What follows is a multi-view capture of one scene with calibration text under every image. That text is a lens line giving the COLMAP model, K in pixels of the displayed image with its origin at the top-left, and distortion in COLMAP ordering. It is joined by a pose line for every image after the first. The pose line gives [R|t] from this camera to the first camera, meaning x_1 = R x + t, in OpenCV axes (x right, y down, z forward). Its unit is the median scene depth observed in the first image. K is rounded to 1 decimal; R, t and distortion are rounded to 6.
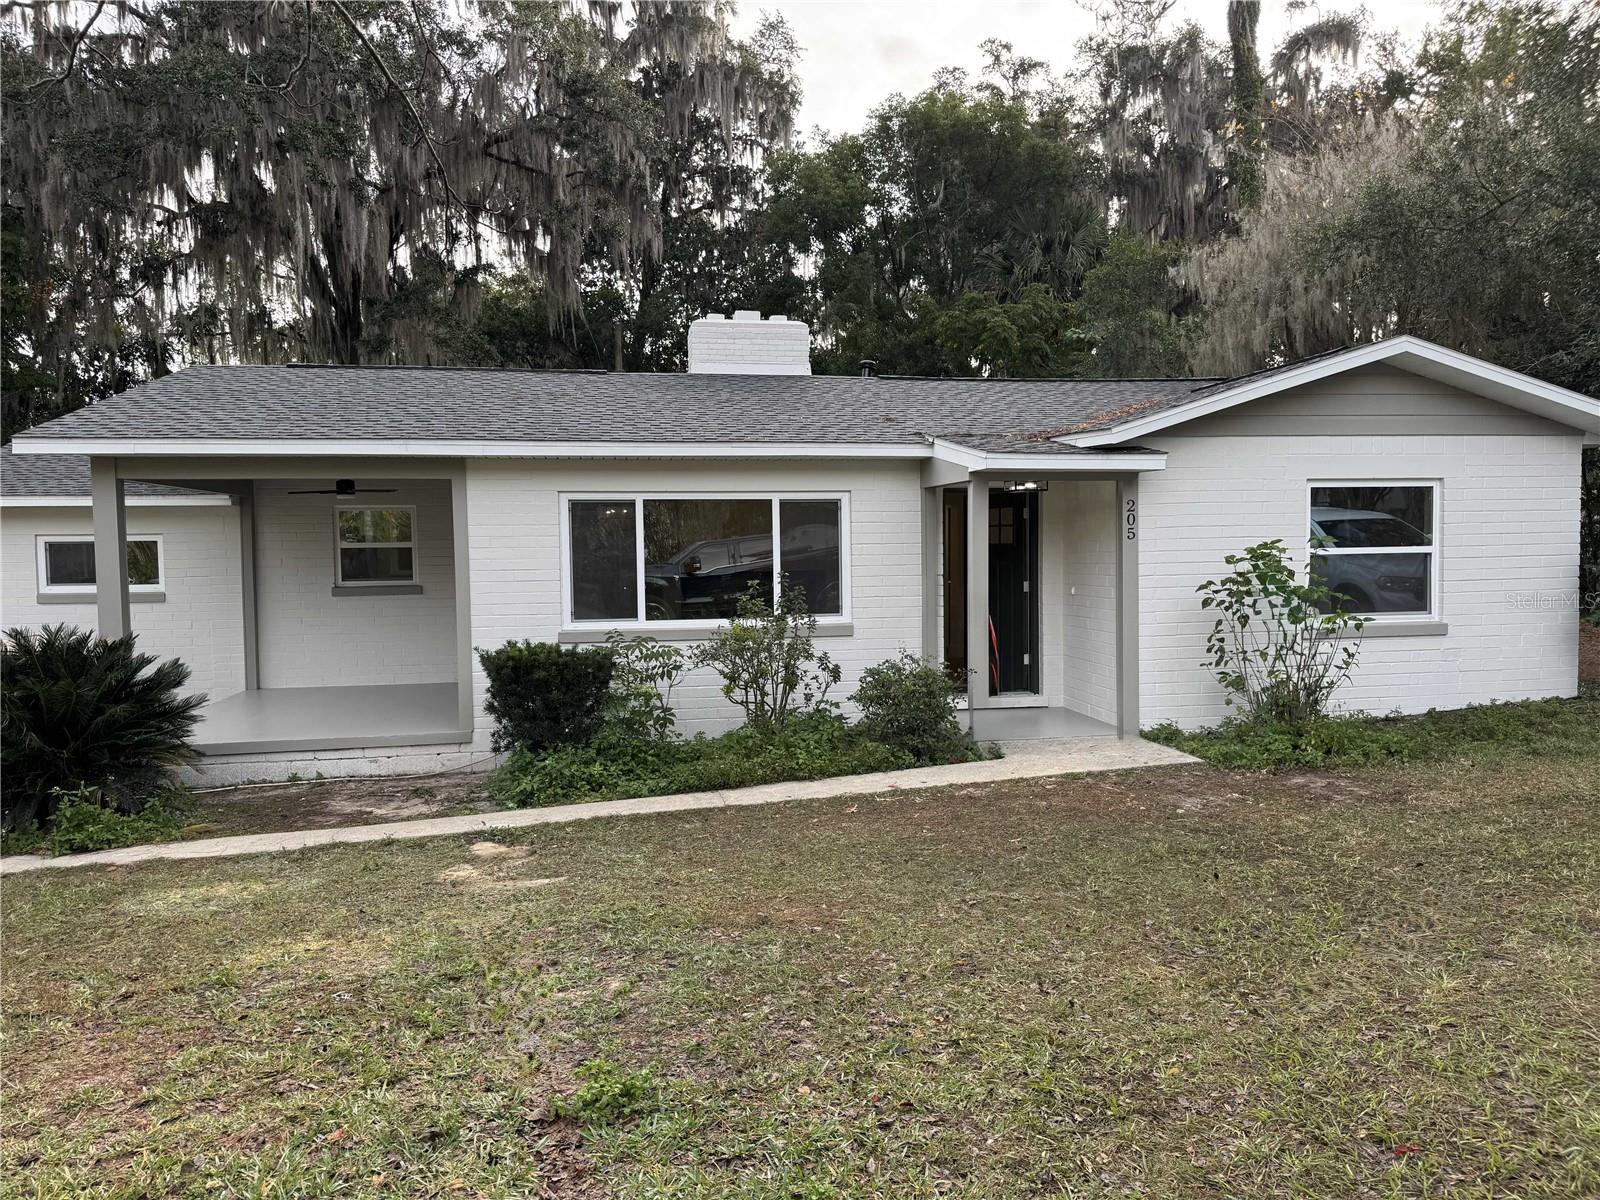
lens RADIAL K [[1116.3, 0, 801.3], [0, 1116.3, 599.3], [0, 0, 1]] dist [0.048305, -0.060029]
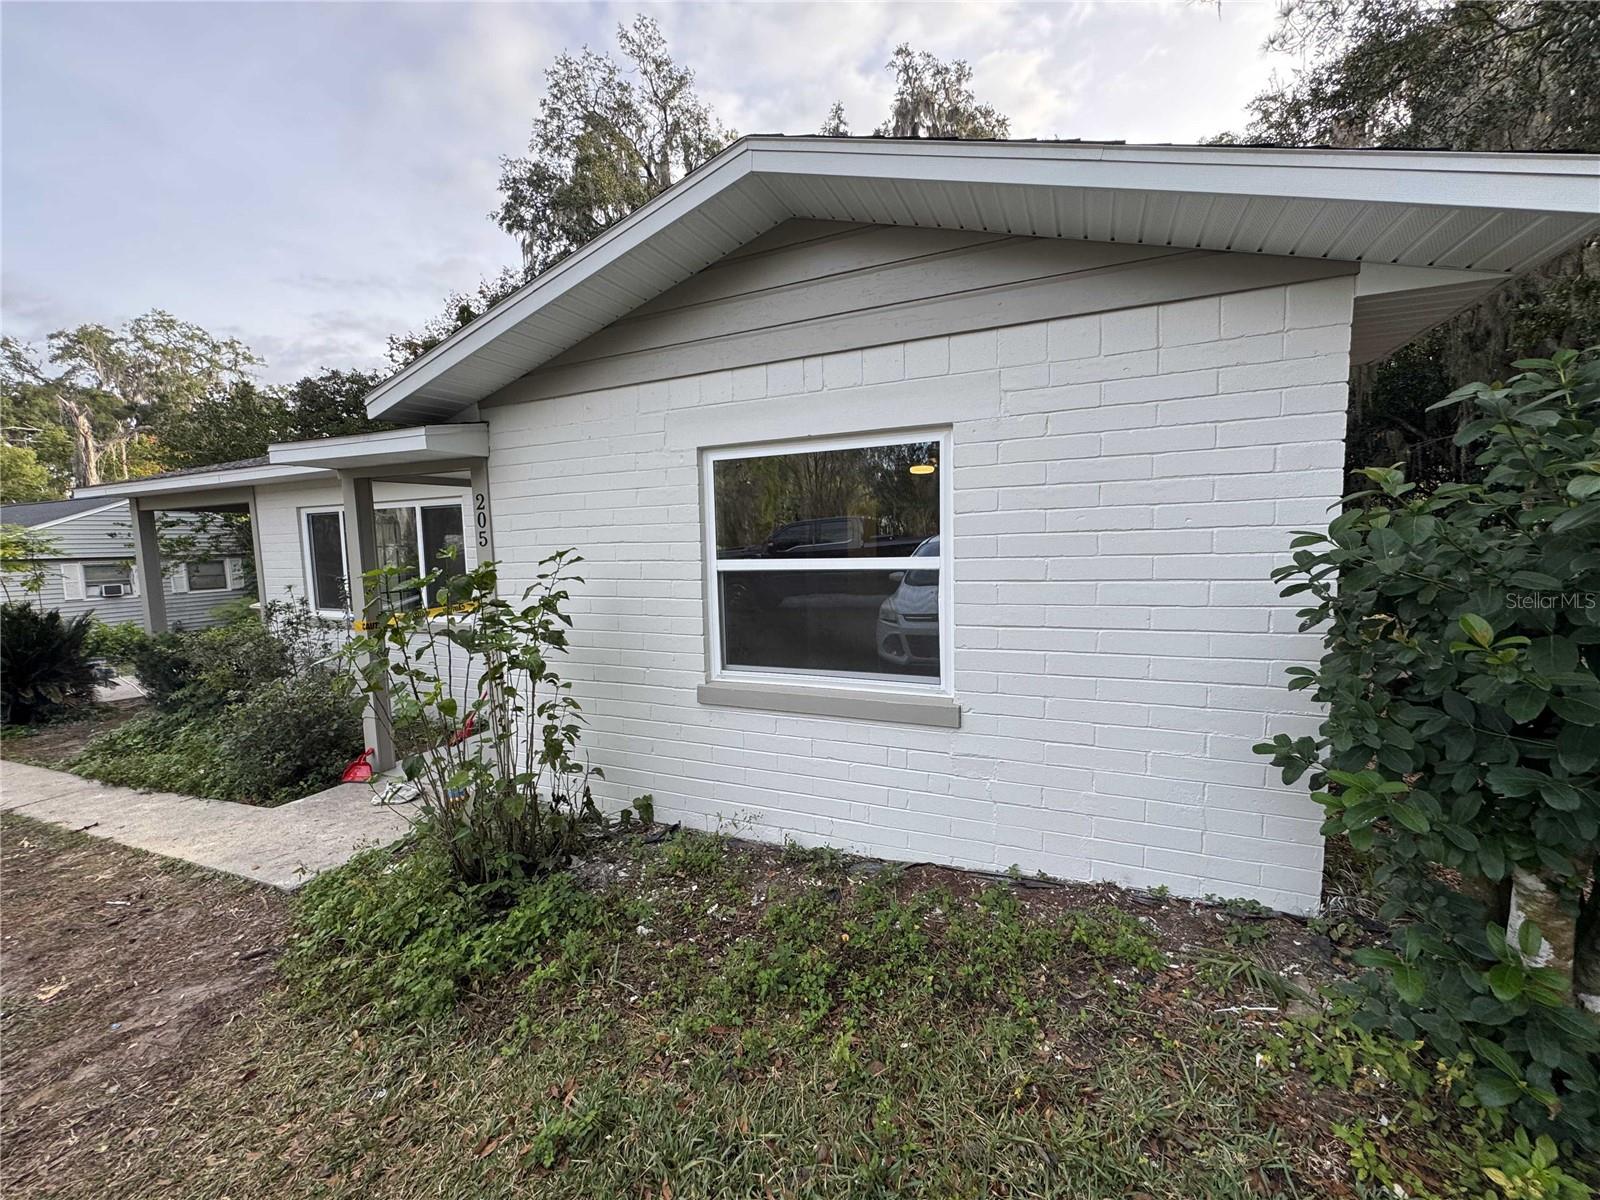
lens RADIAL K [[633.7, 0, 802.9], [0, 633.7, 596.0], [0, 0, 1]] dist [-0.005855, 0.001730]
pose [[0.830405, 0.044616, -0.555371, 0.666771], [-0.015612, 0.998261, 0.056852, -0.044692], [0.556941, -0.038540, 0.829657, 0.713139]]
